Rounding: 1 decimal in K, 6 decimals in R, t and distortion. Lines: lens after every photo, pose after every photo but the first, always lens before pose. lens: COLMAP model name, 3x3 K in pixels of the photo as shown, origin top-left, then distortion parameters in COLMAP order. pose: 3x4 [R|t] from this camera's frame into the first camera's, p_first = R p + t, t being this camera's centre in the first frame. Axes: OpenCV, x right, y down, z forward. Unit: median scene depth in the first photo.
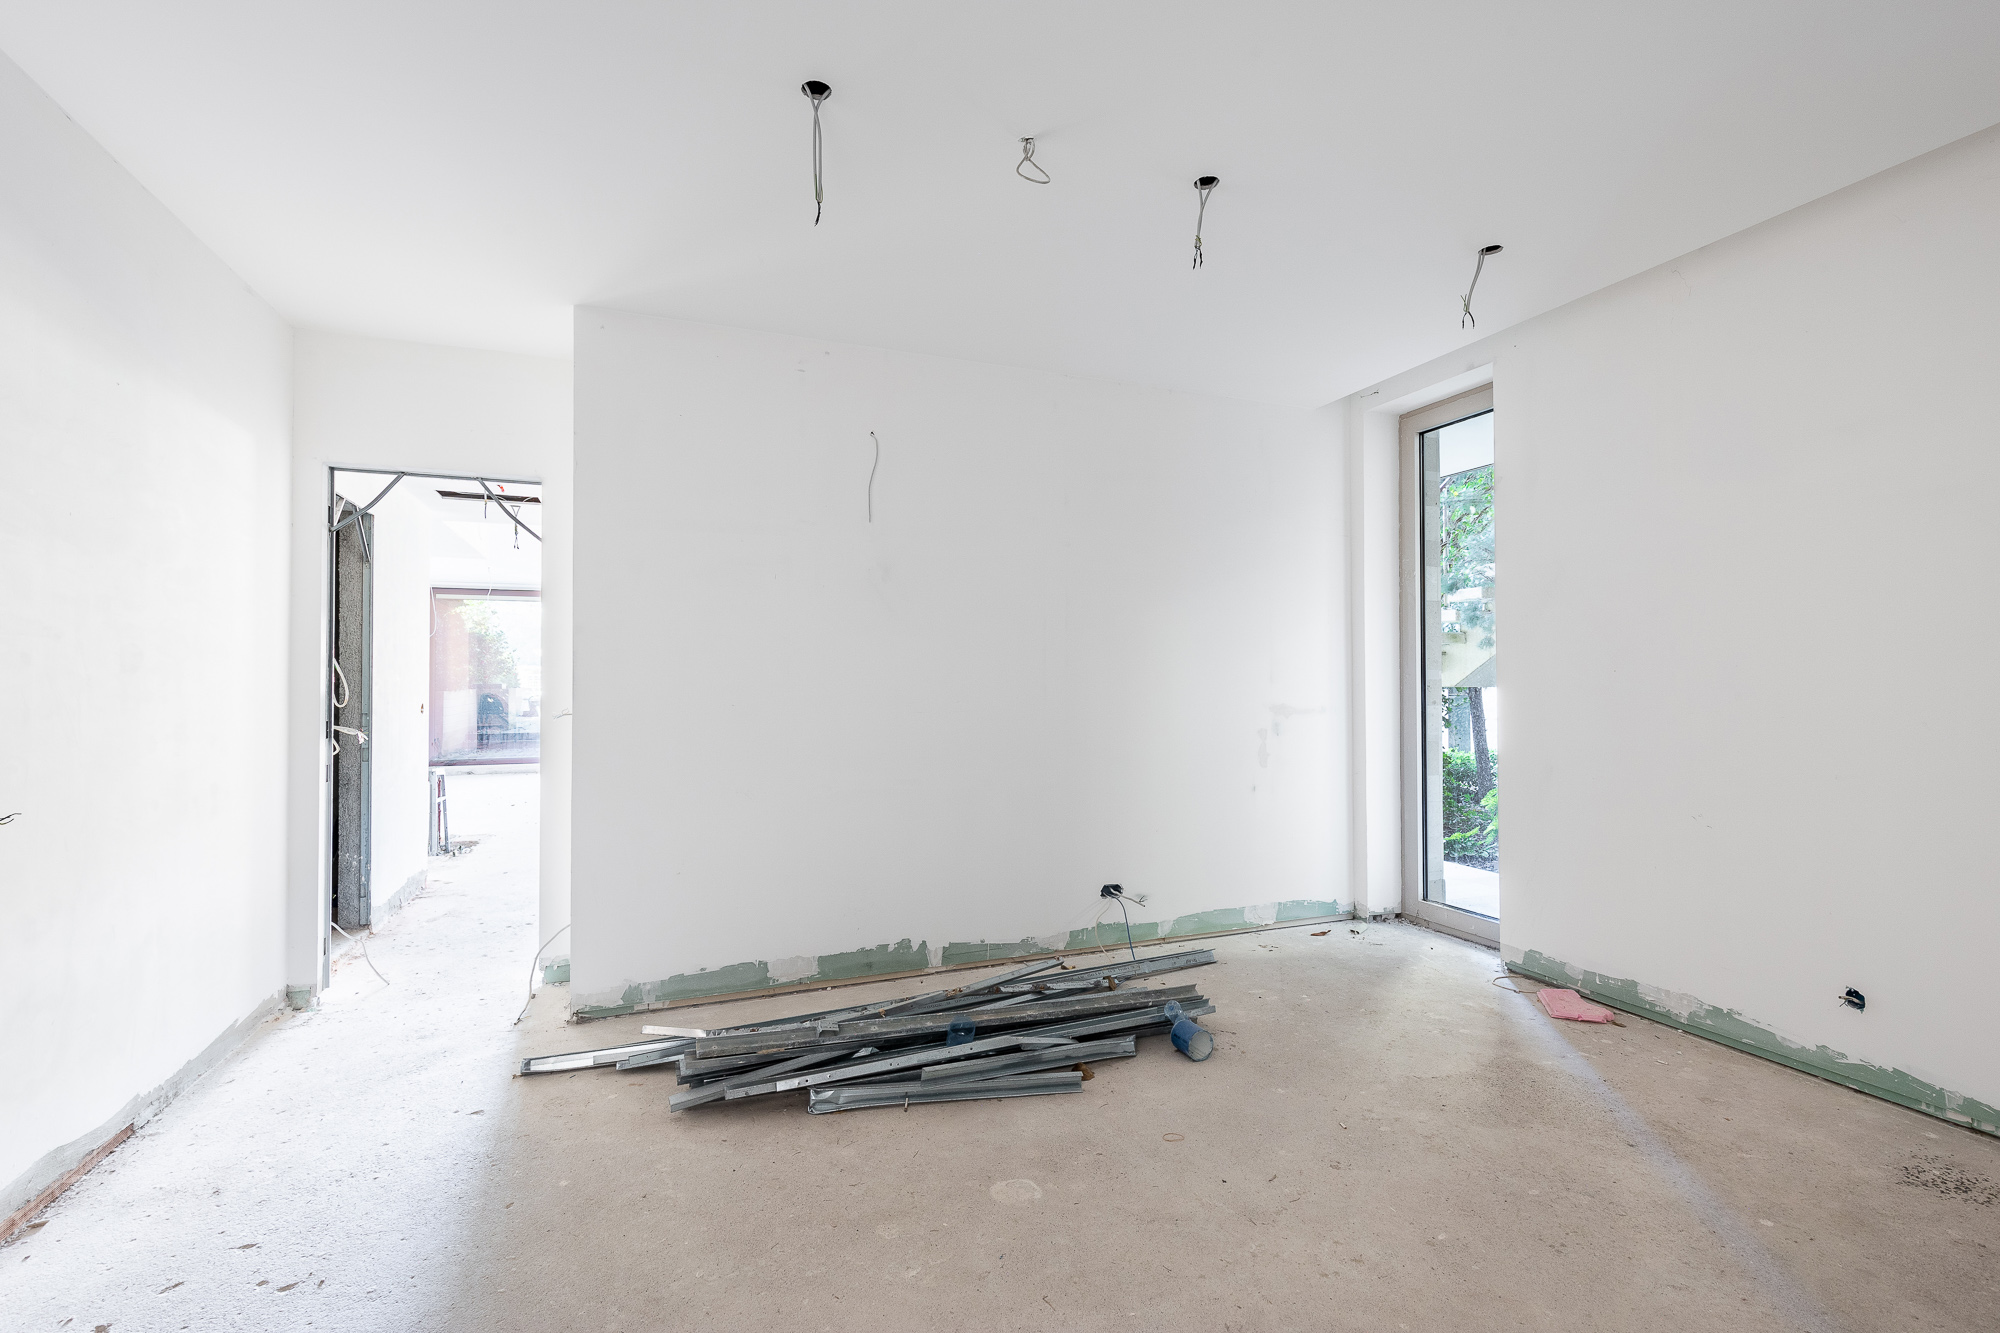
lens RADIAL K [[899.3, 0, 1009.4], [0, 899.3, 667.8], [0, 0, 1]] dist [0.010943, -0.000290]
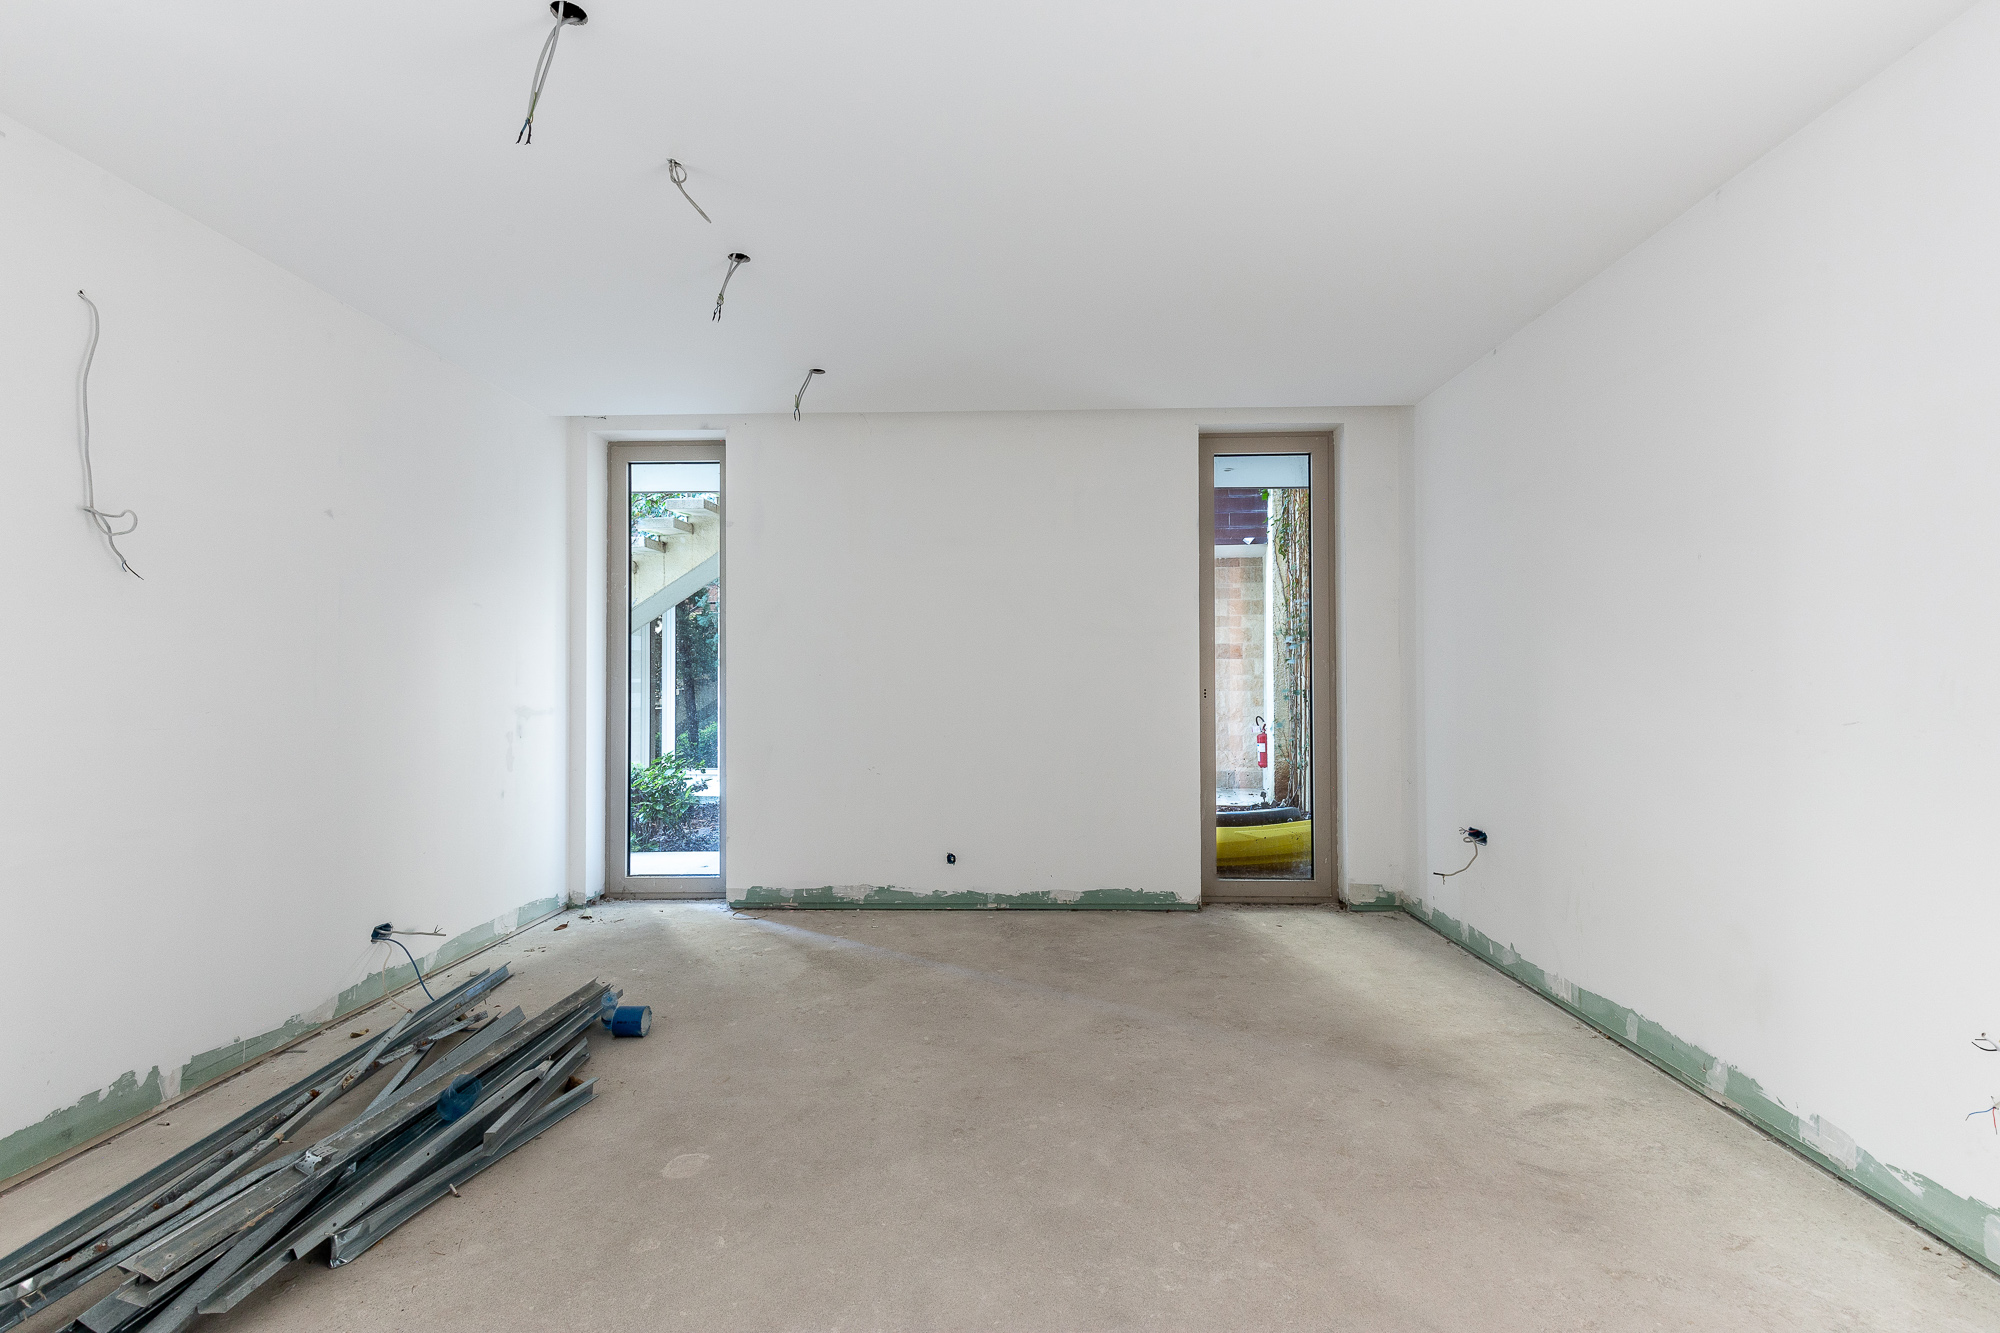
lens RADIAL K [[899.3, 0, 1009.4], [0, 899.3, 667.8], [0, 0, 1]] dist [0.010943, -0.000290]
pose [[0.396157, 0.013181, 0.918088, -0.473511], [-0.009382, 0.999903, -0.010307, 0.003895], [-0.918135, -0.004531, 0.396242, 0.138292]]
